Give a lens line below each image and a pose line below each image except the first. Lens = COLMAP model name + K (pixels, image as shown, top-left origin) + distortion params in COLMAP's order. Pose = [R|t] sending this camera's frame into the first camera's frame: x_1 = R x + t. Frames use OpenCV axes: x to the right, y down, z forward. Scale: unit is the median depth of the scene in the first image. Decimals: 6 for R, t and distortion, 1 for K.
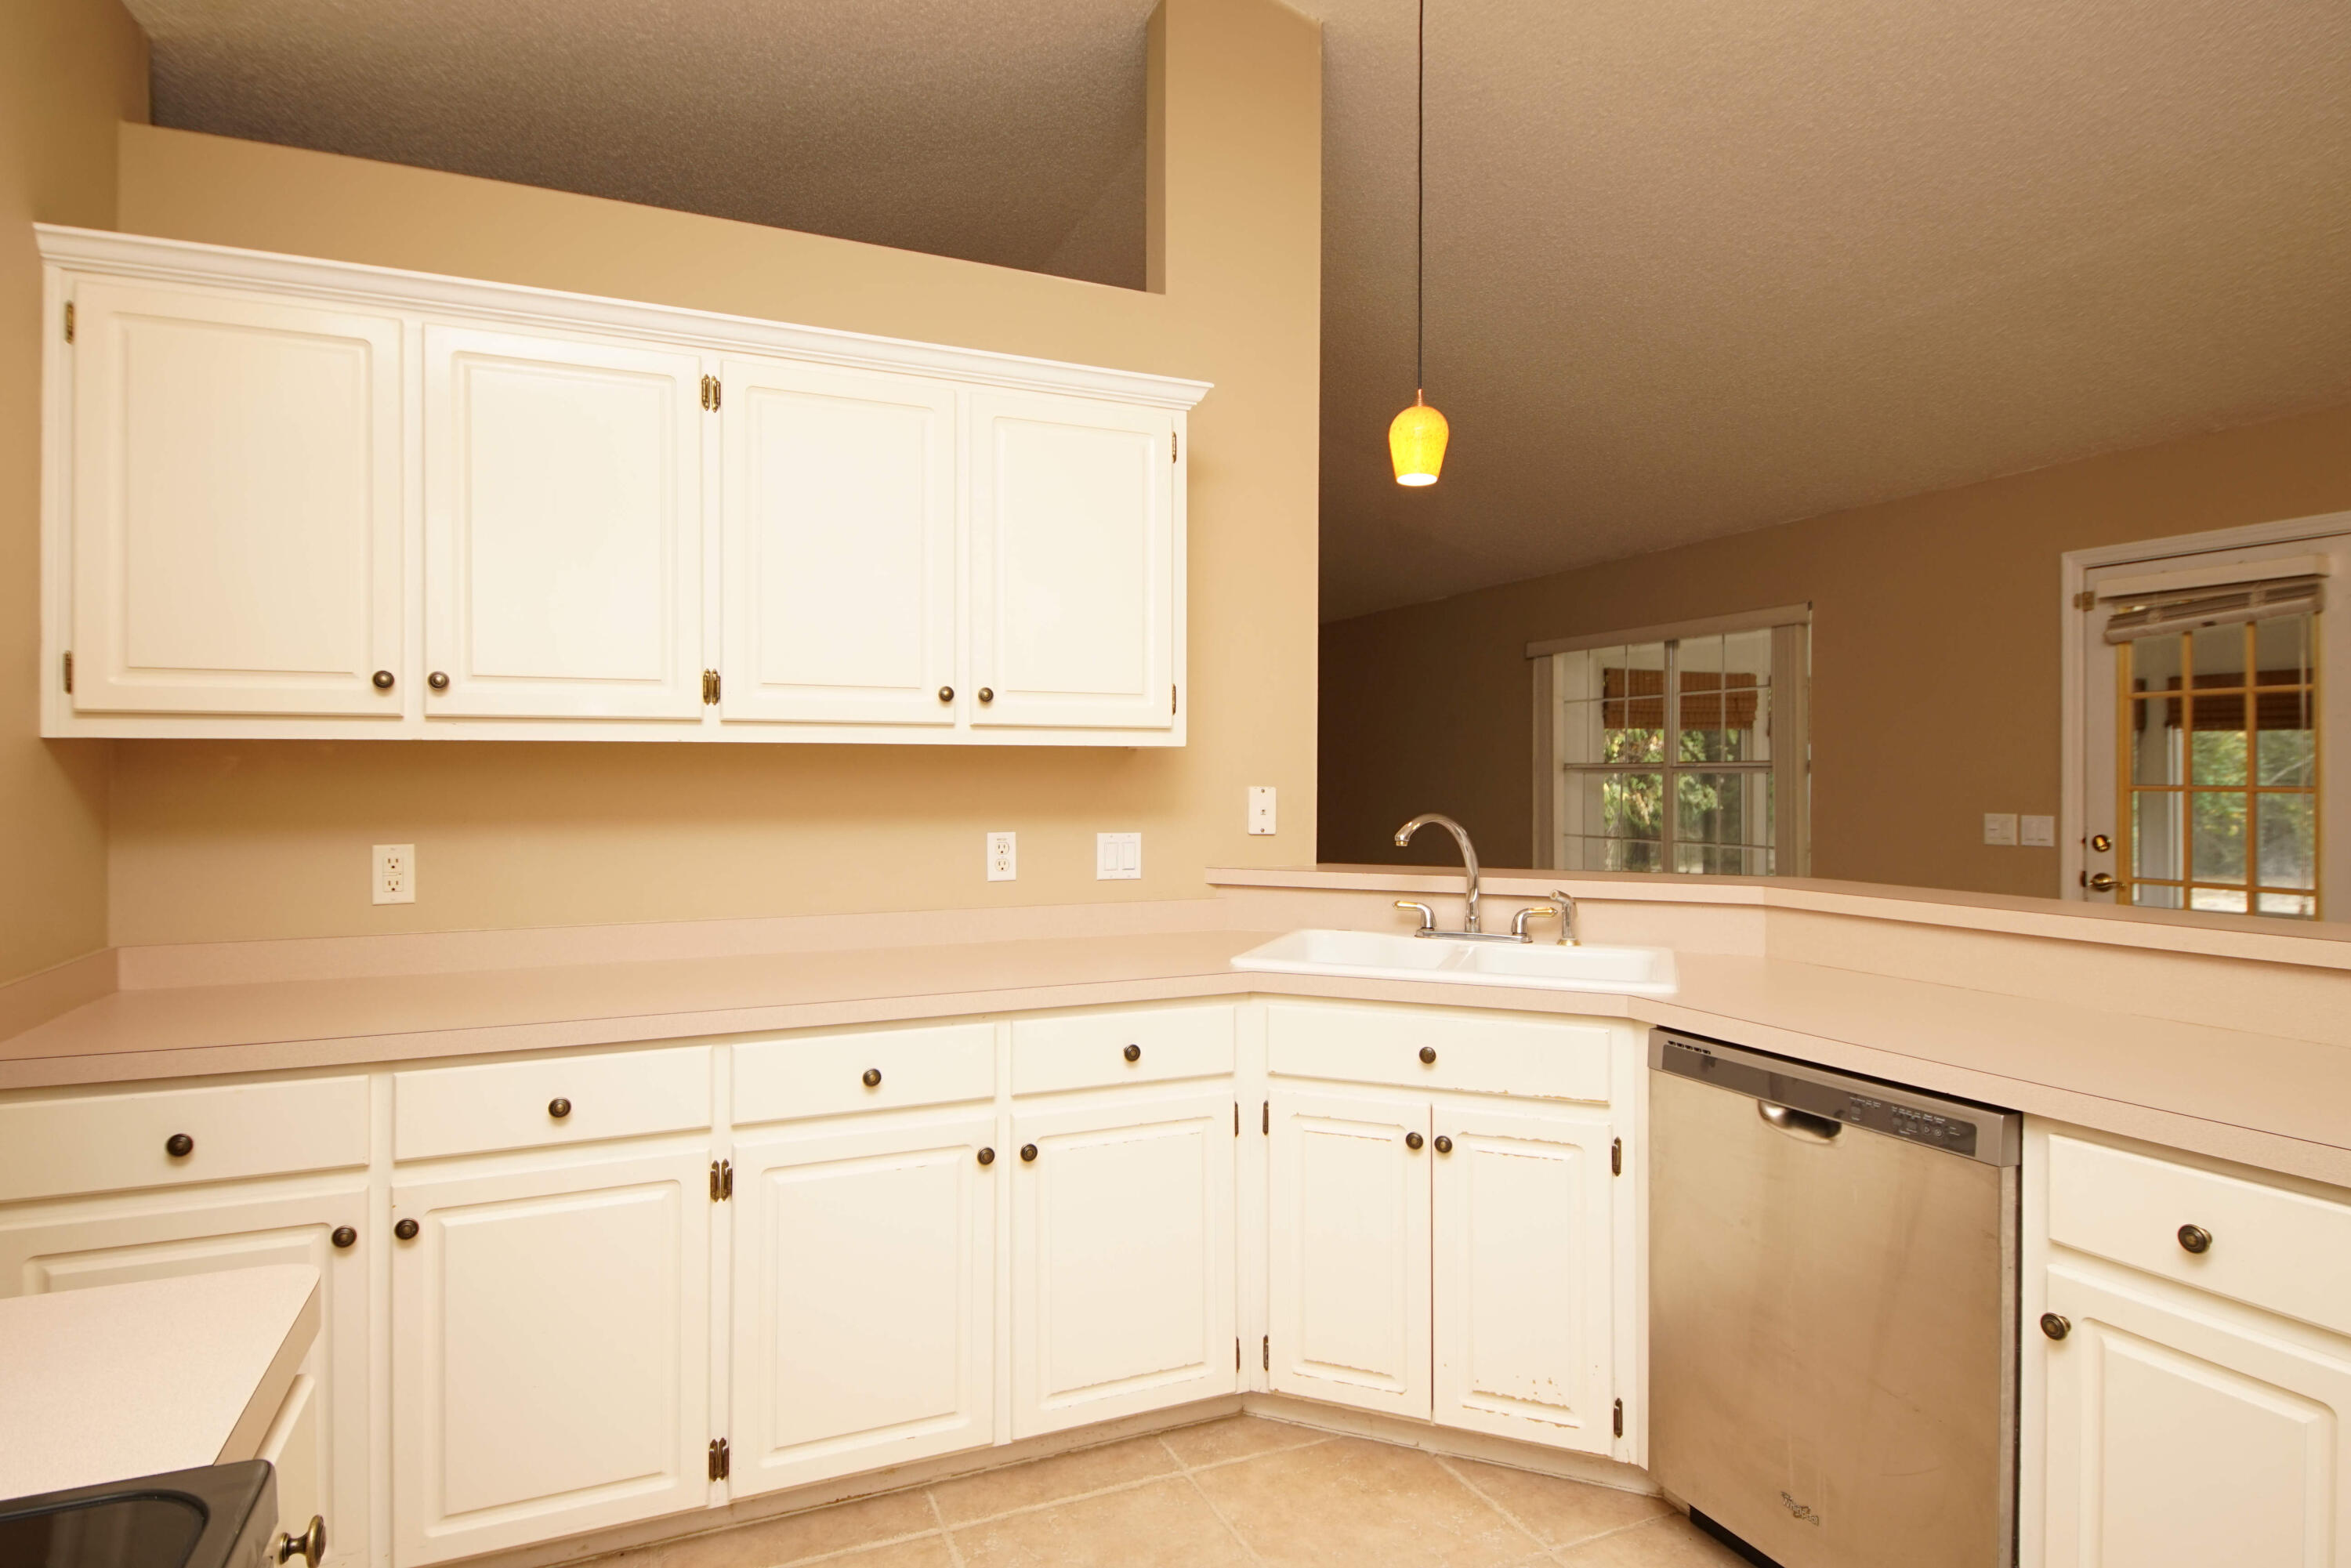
lens RADIAL K [[1270.4, 0, 1156.4], [0, 1270.4, 767.1], [0, 0, 1]] dist [0.023145, -0.021127]
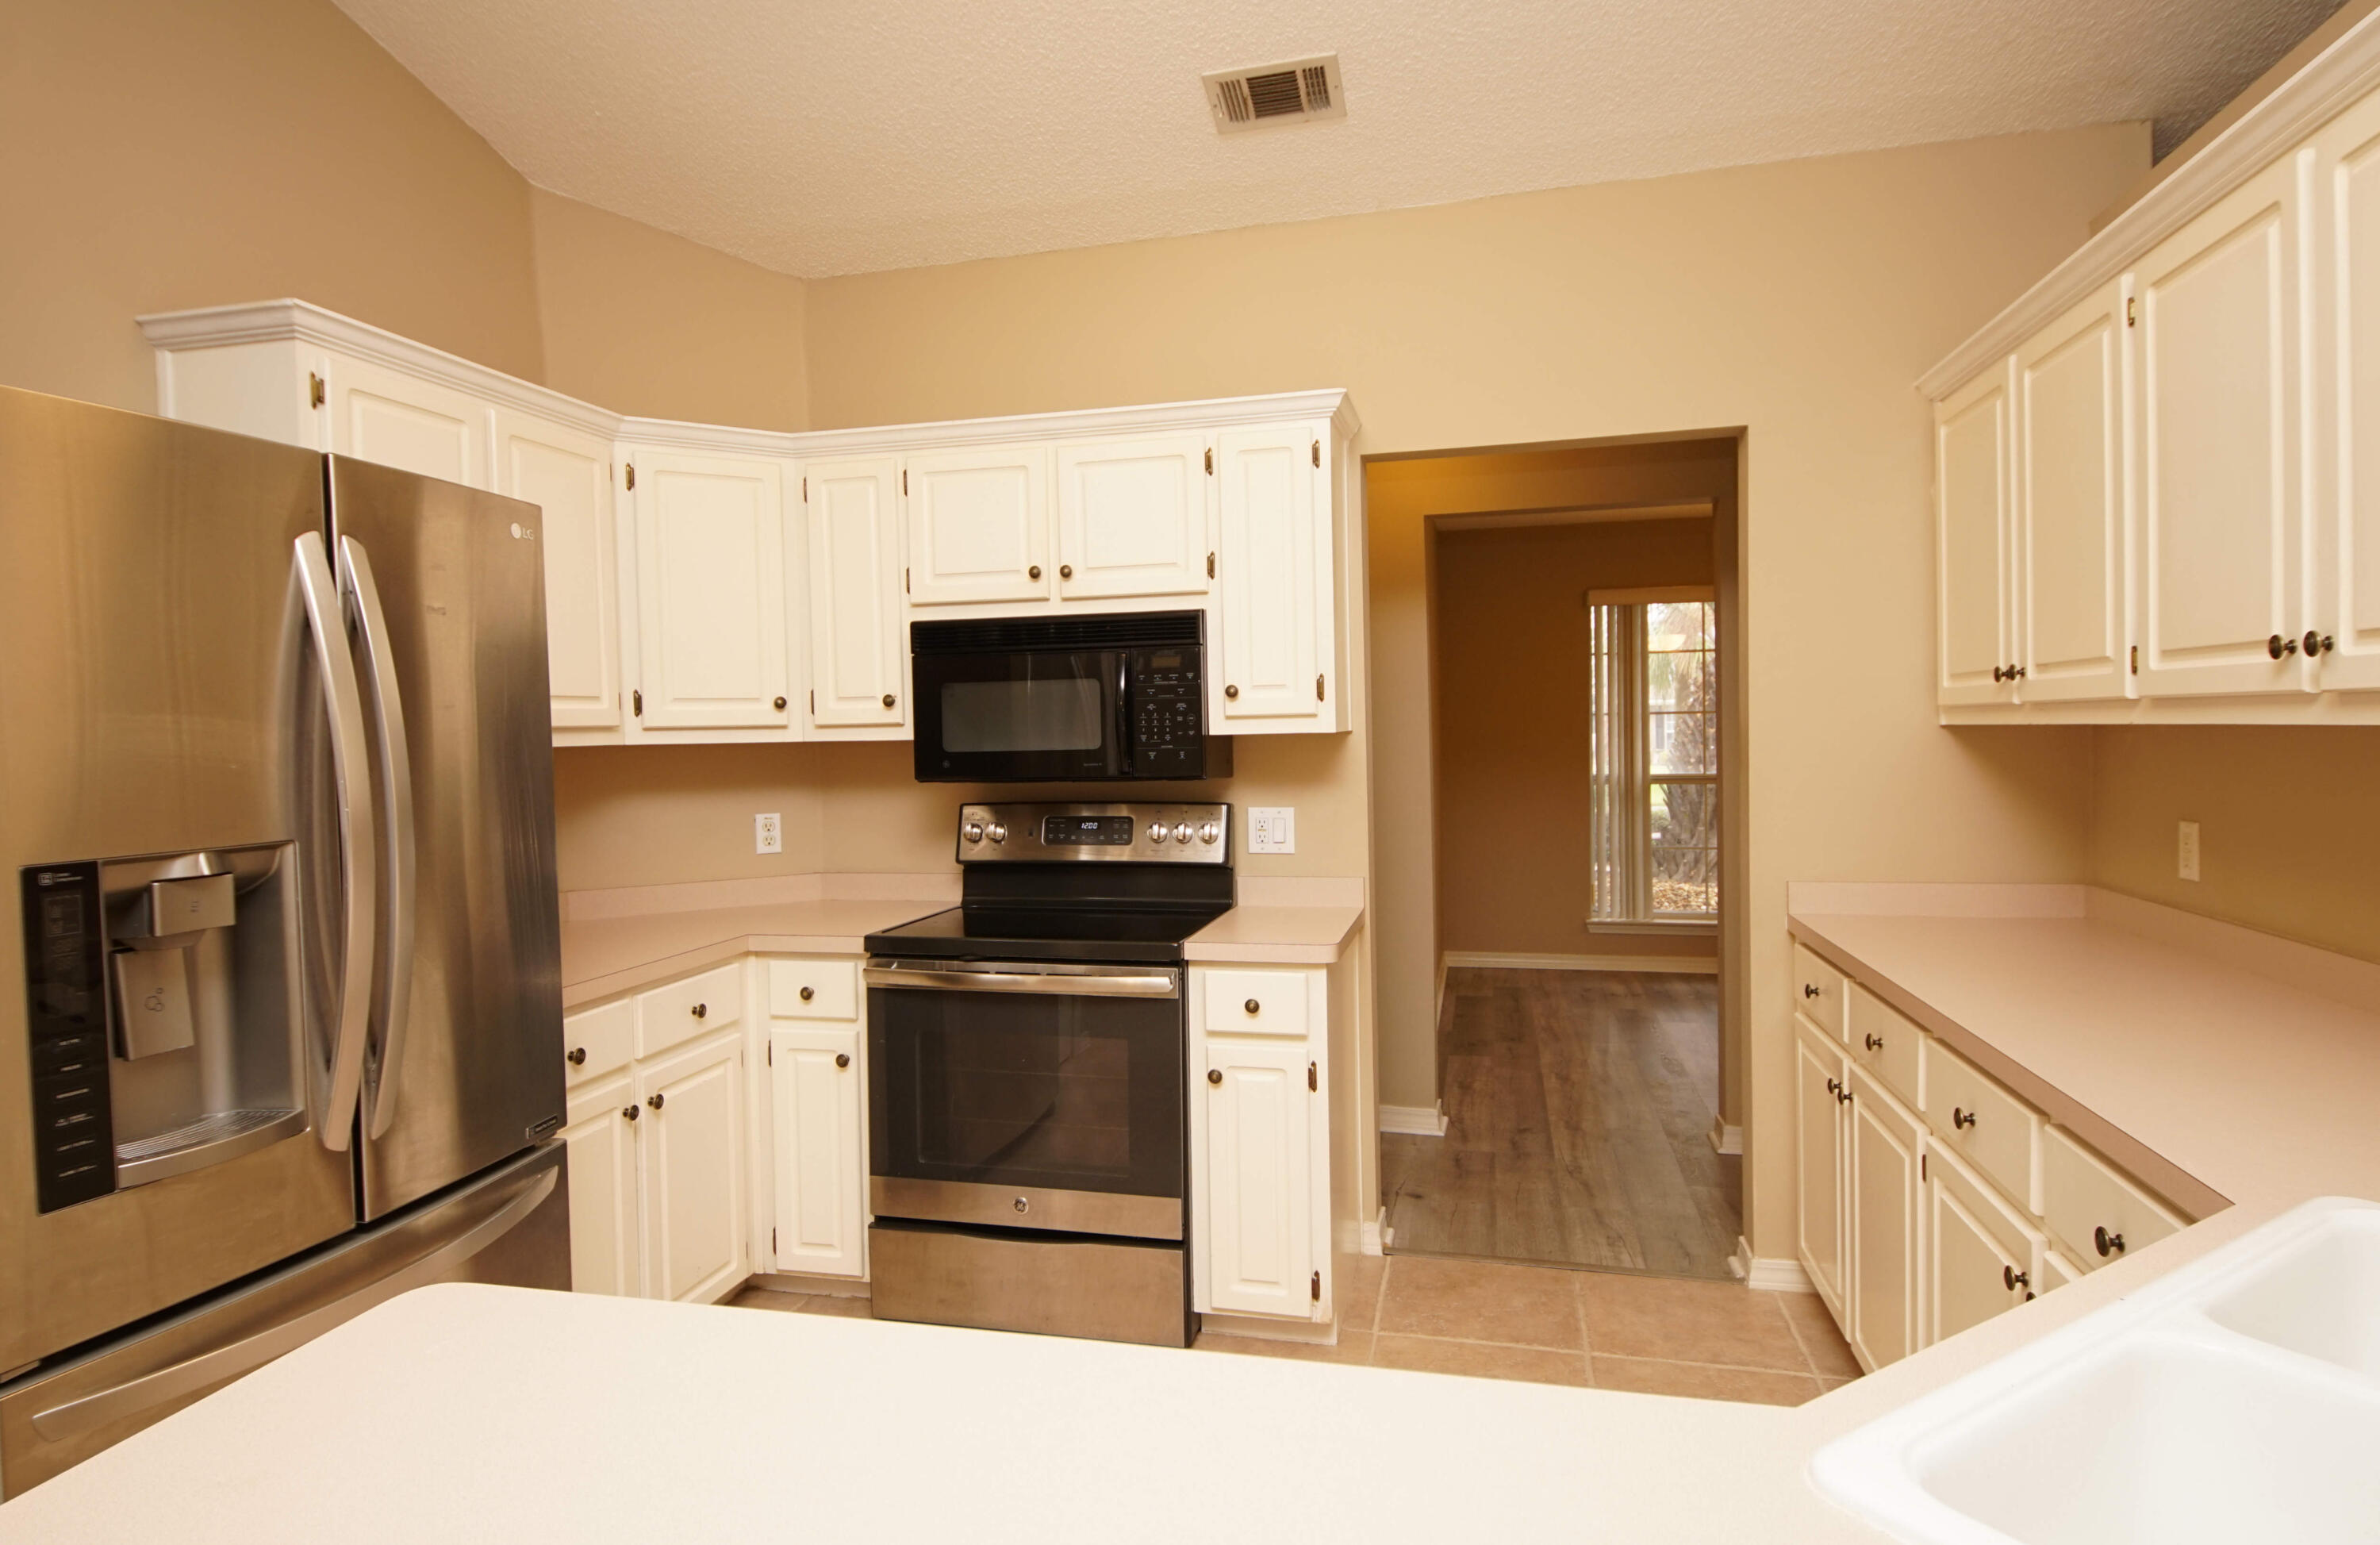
lens RADIAL K [[1310.1, 0, 1185.2], [0, 1310.1, 758.5], [0, 0, 1]] dist [0.029361, -0.017147]
pose [[-0.603378, 0.026331, -0.797020, 0.595600], [0.018888, 0.999646, 0.018726, -0.021172], [0.797231, -0.003756, -0.603662, 0.834622]]
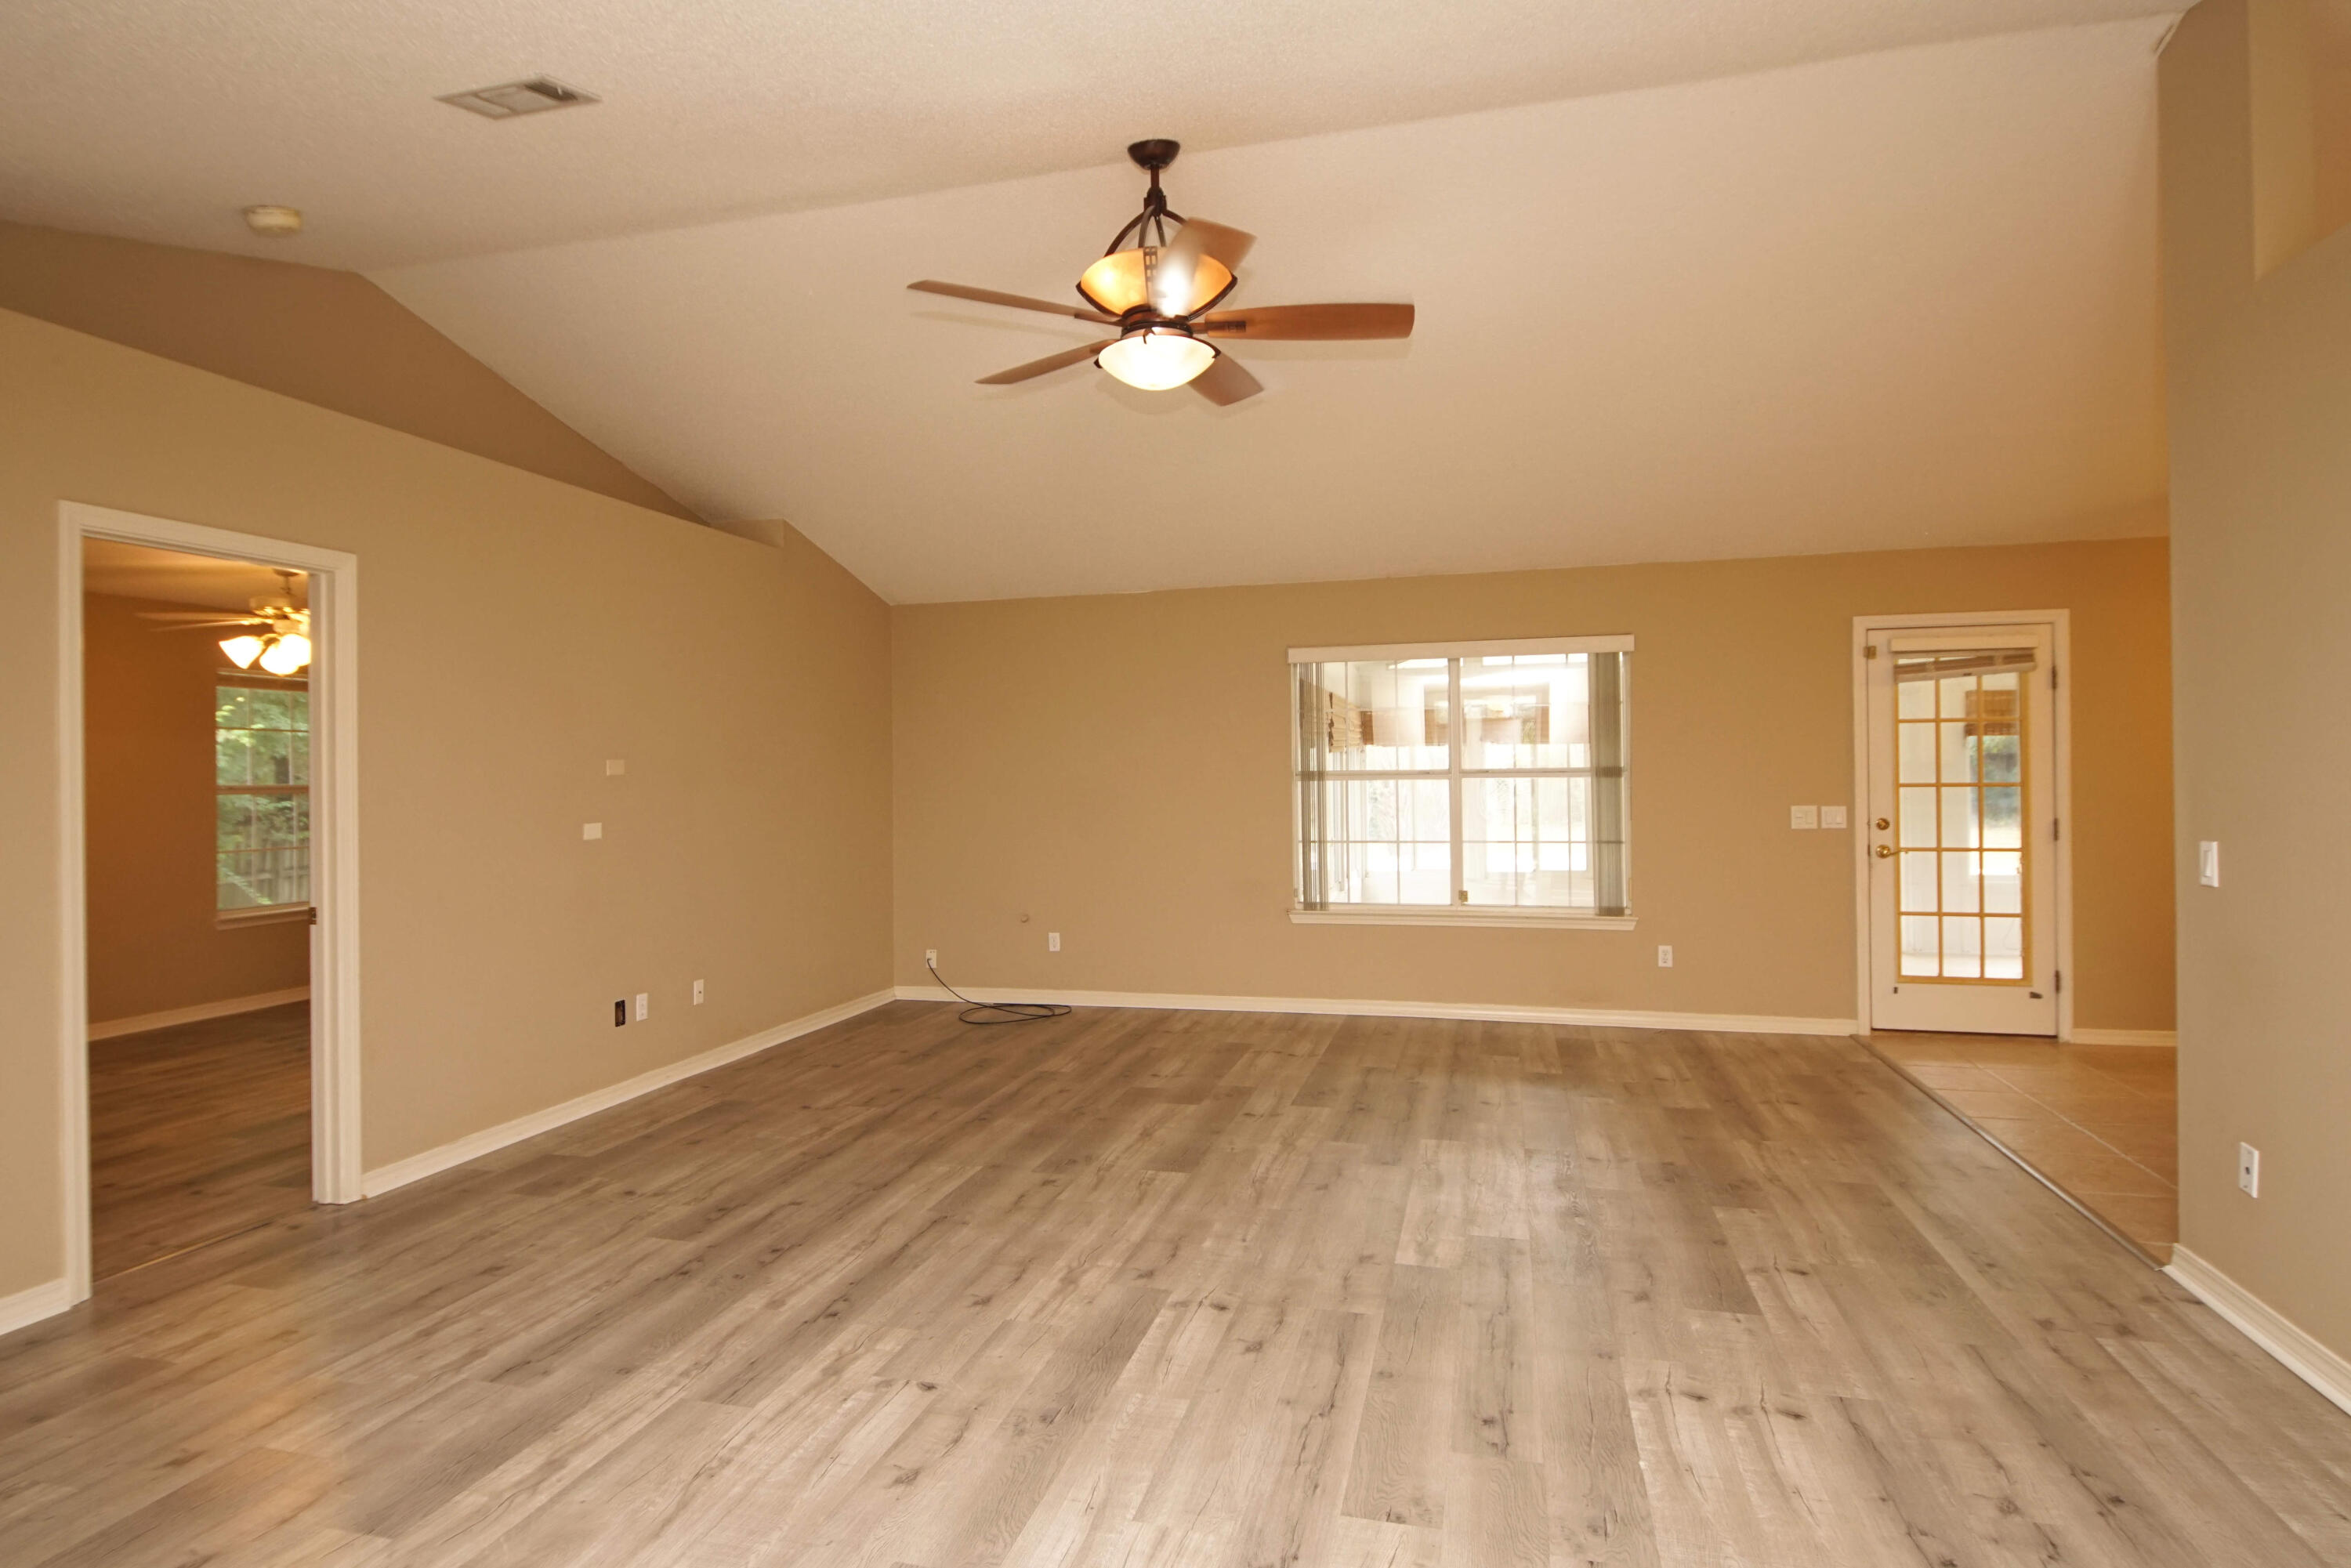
lens RADIAL K [[1270.4, 0, 1160.7], [0, 1270.4, 753.3], [0, 0, 1]] dist [0.023145, -0.021127]
pose [[0.623636, 0.001291, 0.781714, -1.322442], [0.010077, 0.999902, -0.009690, -0.020511], [-0.781650, 0.013920, 0.623562, 1.135776]]
